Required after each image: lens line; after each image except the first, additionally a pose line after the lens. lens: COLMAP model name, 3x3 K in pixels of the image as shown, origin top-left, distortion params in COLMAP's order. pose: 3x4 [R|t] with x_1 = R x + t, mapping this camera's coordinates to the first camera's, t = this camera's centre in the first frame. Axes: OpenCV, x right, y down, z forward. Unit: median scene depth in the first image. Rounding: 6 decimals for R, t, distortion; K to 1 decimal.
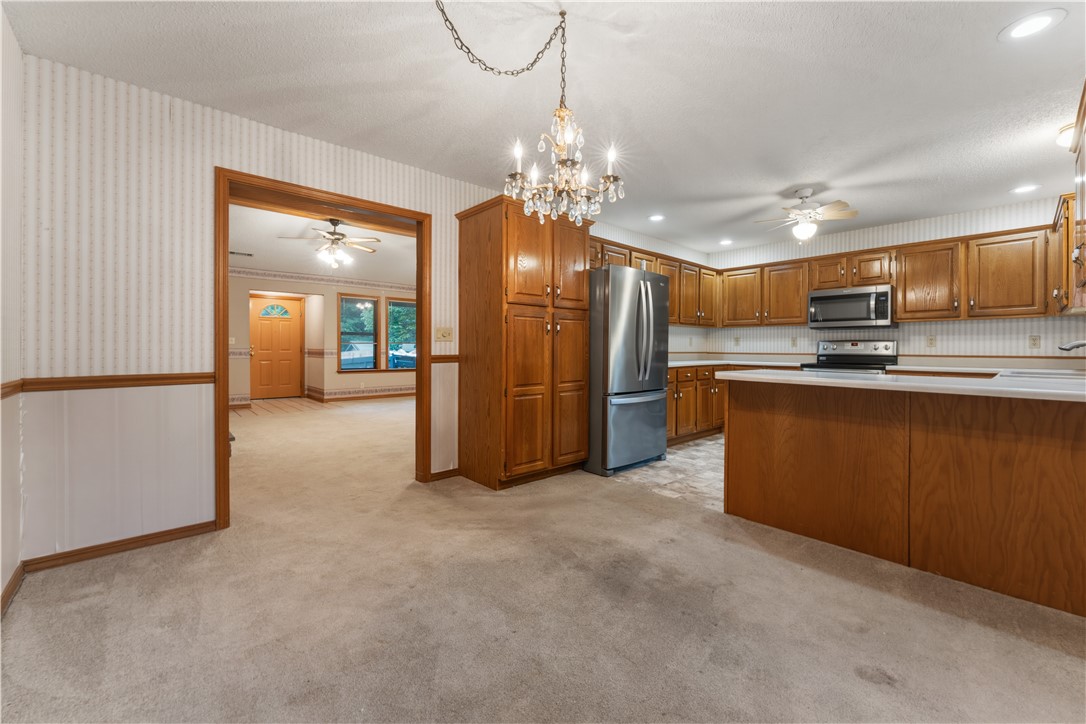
lens RADIAL K [[433.6, 0, 542.6], [0, 433.6, 355.3], [0, 0, 1]] dist [-0.012712, 0.000451]
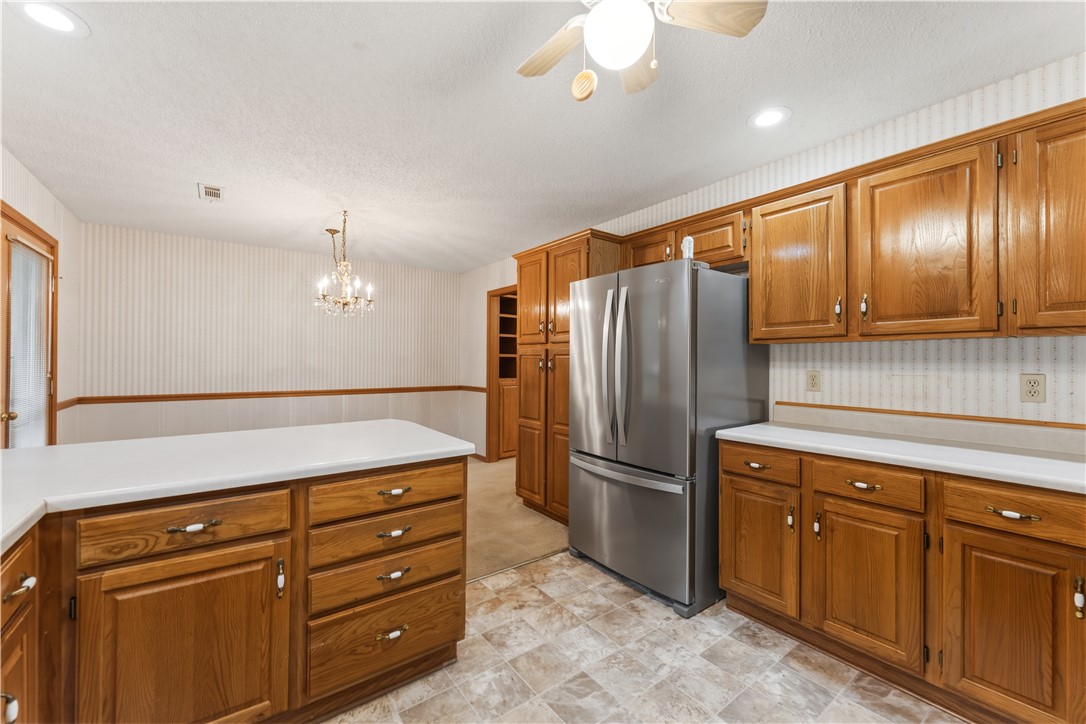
lens RADIAL K [[433.6, 0, 544.6], [0, 433.6, 358.1], [0, 0, 1]] dist [-0.012712, 0.000451]
pose [[-0.087873, -0.014370, -0.996028, 0.784417], [-0.020116, 0.999718, -0.012648, -0.051990], [0.995929, 0.018925, -0.088137, 0.850153]]
